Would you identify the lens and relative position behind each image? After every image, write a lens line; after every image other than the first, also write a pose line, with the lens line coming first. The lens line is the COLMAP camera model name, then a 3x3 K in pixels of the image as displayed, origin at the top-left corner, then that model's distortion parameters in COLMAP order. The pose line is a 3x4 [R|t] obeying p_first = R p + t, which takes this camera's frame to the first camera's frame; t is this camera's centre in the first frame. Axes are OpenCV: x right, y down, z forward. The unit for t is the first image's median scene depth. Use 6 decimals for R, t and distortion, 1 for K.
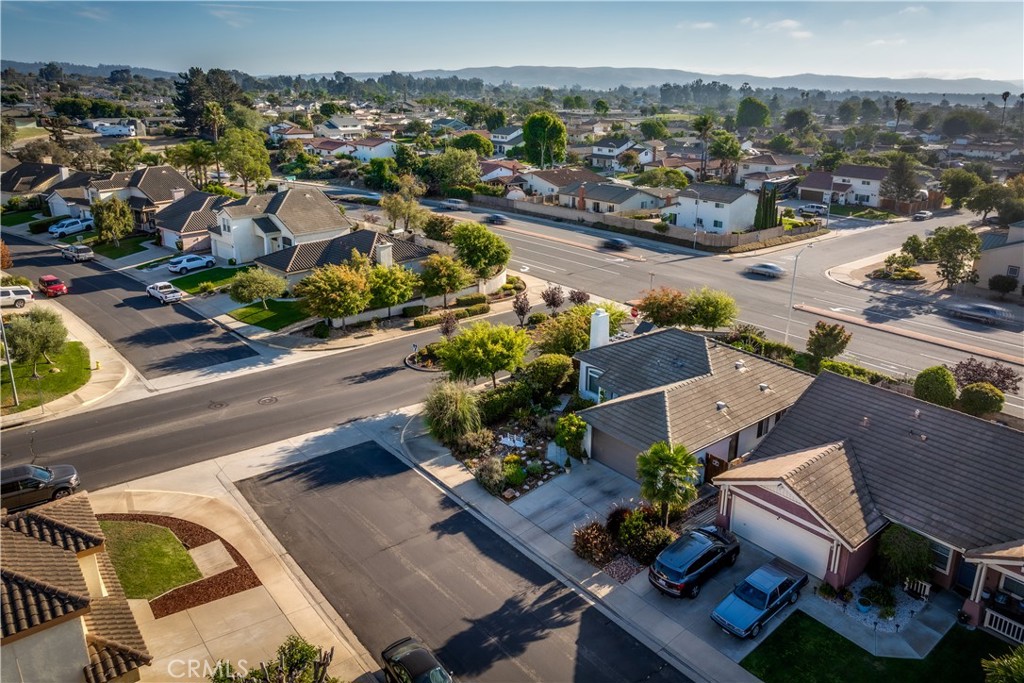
lens RADIAL K [[743.5, 0, 536.5], [0, 743.5, 292.7], [0, 0, 1]] dist [-0.010936, -0.002182]
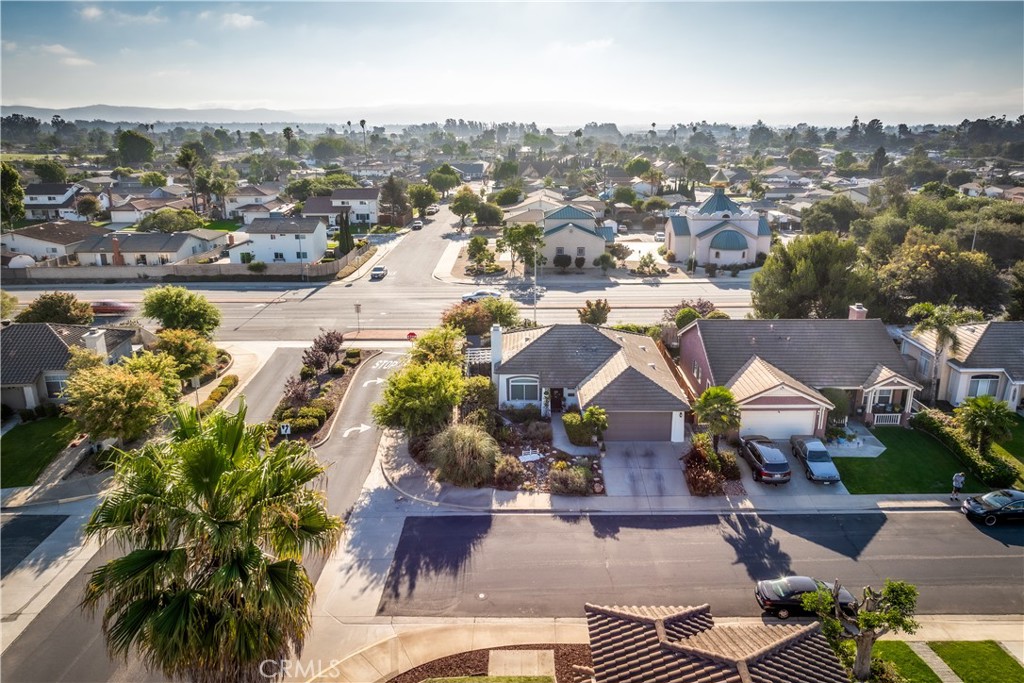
lens RADIAL K [[715.0, 0, 537.6], [0, 715.0, 340.5], [0, 0, 1]] dist [-0.005340, -0.000881]
pose [[0.629653, -0.240512, 0.738709, -0.713064], [0.216966, 0.967476, 0.130060, -0.086730], [-0.745965, 0.078382, 0.661357, 0.296147]]
